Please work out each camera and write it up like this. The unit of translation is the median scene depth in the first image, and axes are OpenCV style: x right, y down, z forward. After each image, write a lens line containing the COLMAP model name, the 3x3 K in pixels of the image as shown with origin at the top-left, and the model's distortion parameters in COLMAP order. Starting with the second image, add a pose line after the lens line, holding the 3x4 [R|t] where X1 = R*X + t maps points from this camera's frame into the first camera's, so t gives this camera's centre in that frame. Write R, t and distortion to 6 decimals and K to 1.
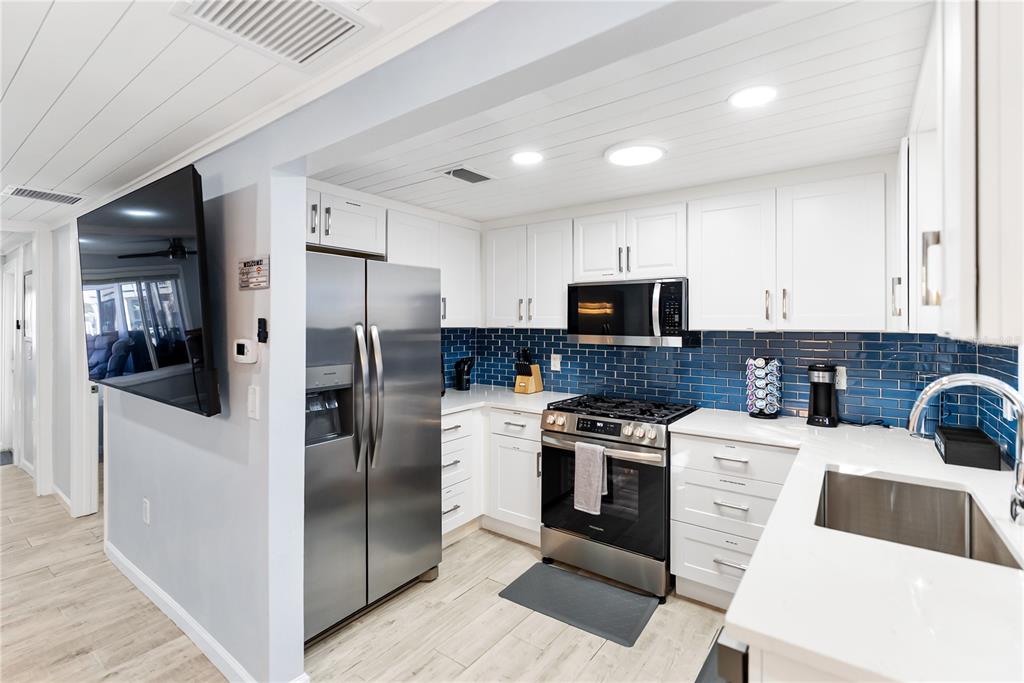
lens RADIAL K [[477.3, 0, 543.7], [0, 477.3, 324.8], [0, 0, 1]] dist [-0.001817, 0.001642]
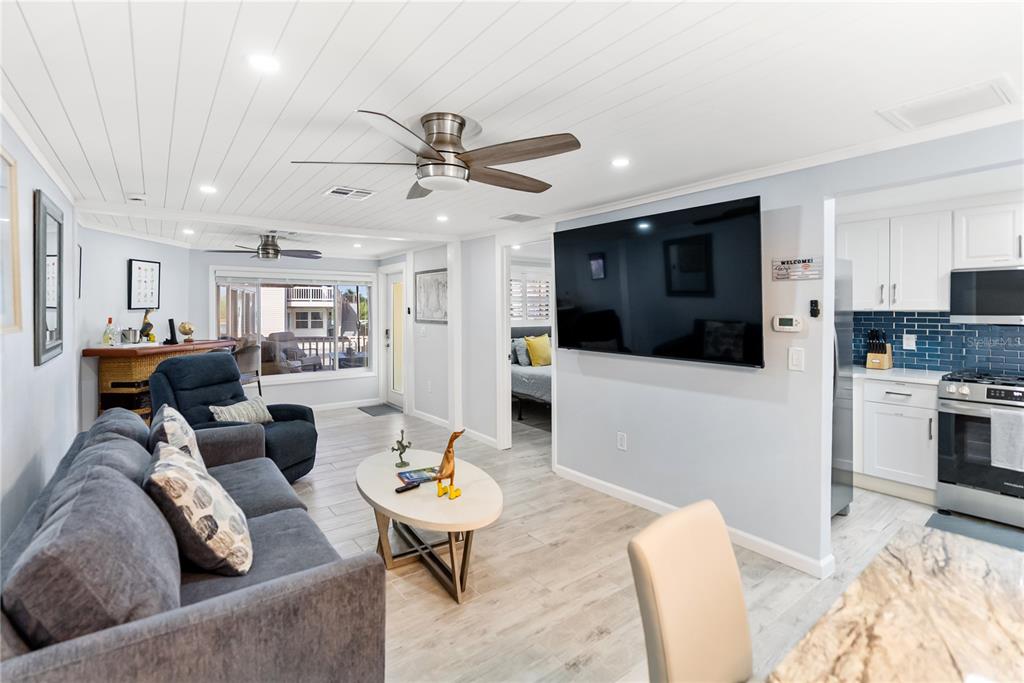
lens RADIAL K [[477.3, 0, 563.8], [0, 477.3, 318.4], [0, 0, 1]] dist [-0.001817, 0.001642]
pose [[0.958897, -0.000178, -0.283754, -0.598464], [0.002797, 0.999957, 0.008822, 0.017780], [0.283740, -0.009253, 0.958857, -0.389330]]
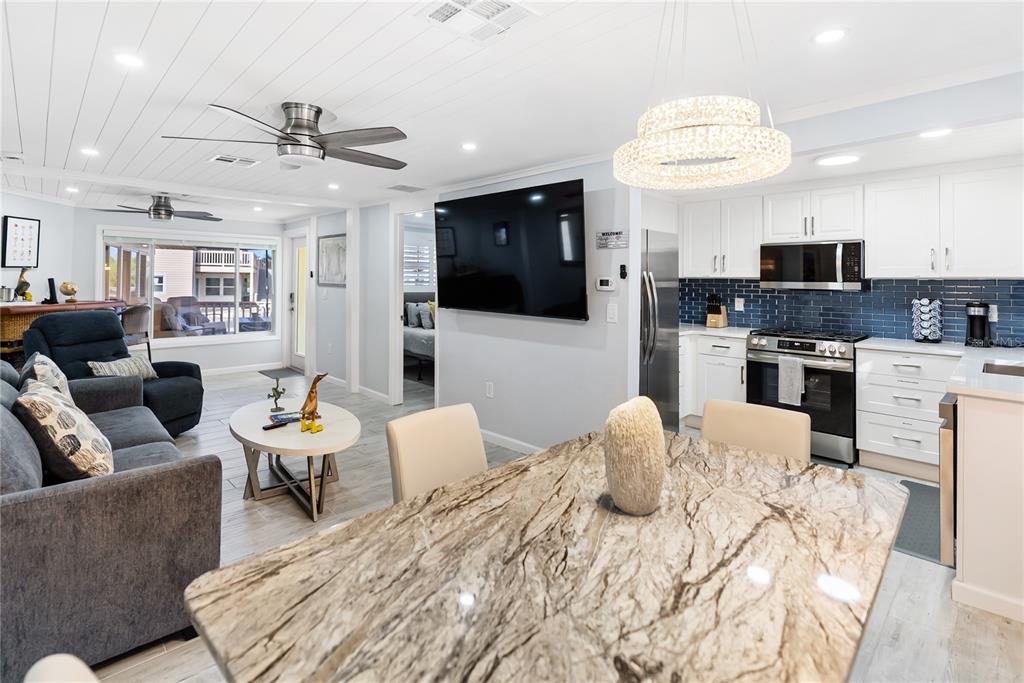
lens RADIAL K [[477.3, 0, 550.2], [0, 477.3, 281.3], [0, 0, 1]] dist [-0.001817, 0.001642]
pose [[0.984800, 0.008597, -0.173482, -0.363020], [-0.009786, 0.999934, -0.006003, 0.039492], [0.173419, 0.007609, 0.984819, -0.527605]]
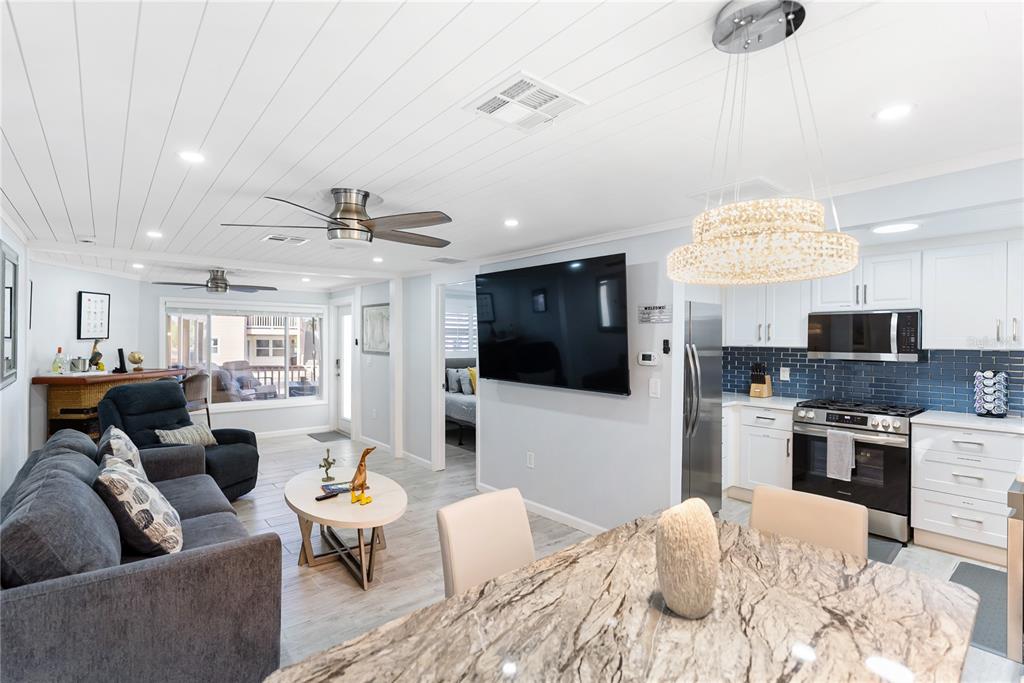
lens RADIAL K [[477.3, 0, 555.0], [0, 477.3, 346.6], [0, 0, 1]] dist [-0.001817, 0.001642]
pose [[0.971256, 0.006041, -0.237960, -0.376169], [-0.004776, 0.999971, 0.005892, 0.002501], [0.237988, -0.004586, 0.971257, -0.529700]]
